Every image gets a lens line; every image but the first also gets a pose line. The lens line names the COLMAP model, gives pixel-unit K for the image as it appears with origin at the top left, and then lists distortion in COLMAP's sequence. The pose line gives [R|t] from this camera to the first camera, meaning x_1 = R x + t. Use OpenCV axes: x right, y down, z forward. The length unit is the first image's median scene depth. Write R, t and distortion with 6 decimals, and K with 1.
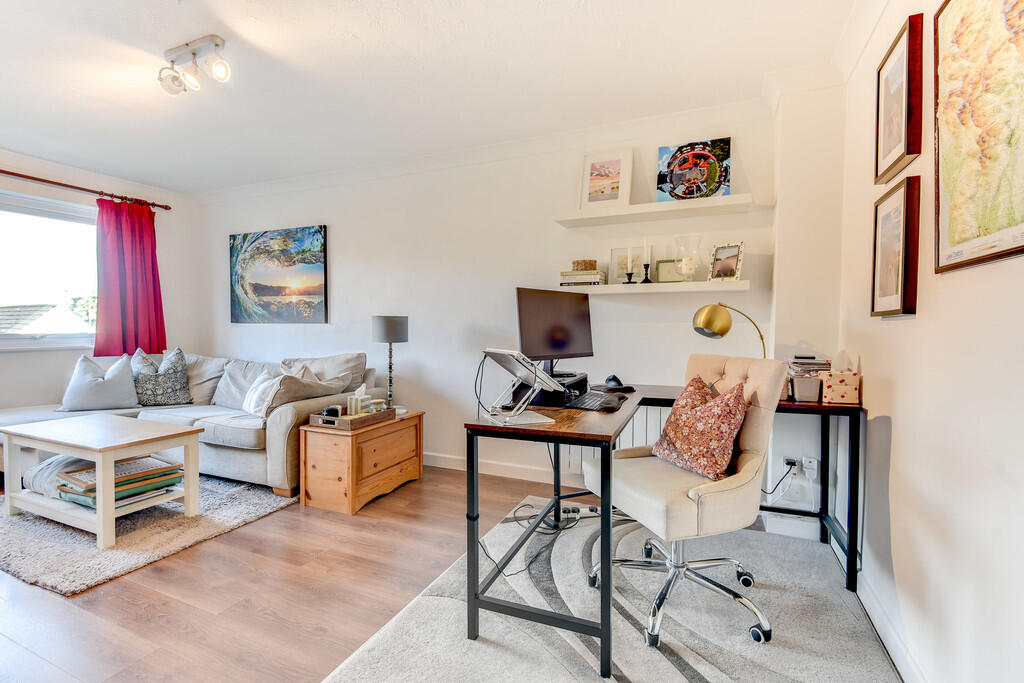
lens RADIAL K [[467.3, 0, 487.0], [0, 467.3, 341.2], [0, 0, 1]] dist [0.005789, -0.004759]
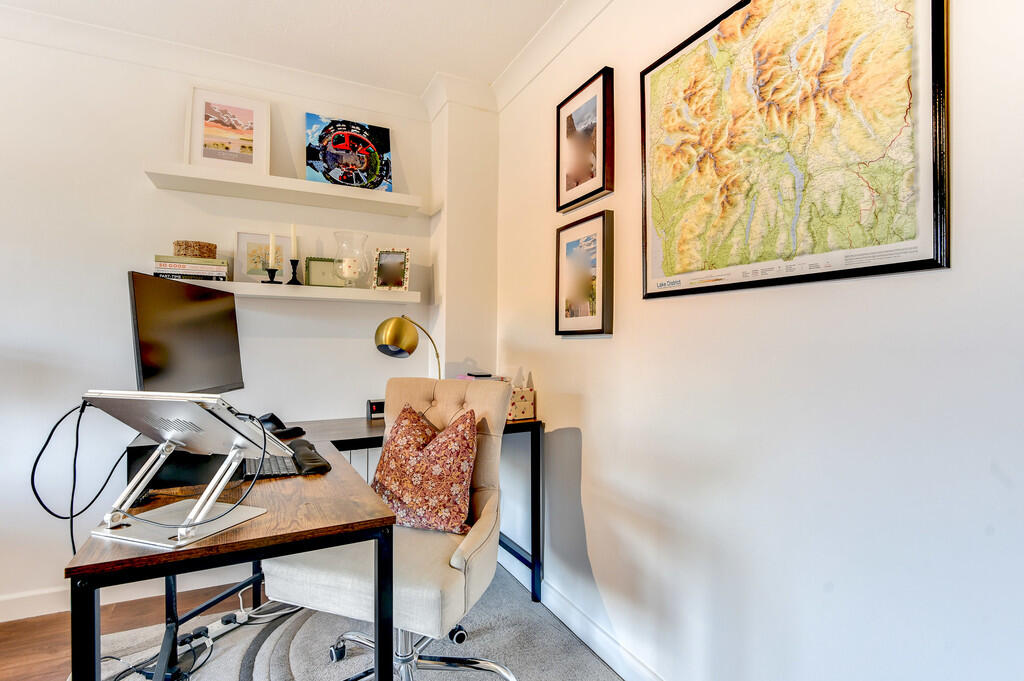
lens RADIAL K [[515.6, 0, 509.2], [0, 515.6, 340.7], [0, 0, 1]] dist [-0.003417, -0.004061]
pose [[0.614815, 0.005318, 0.788653, -0.126471], [0.018815, 0.999594, -0.021408, -0.012999], [-0.788447, 0.028001, 0.614465, 0.279581]]
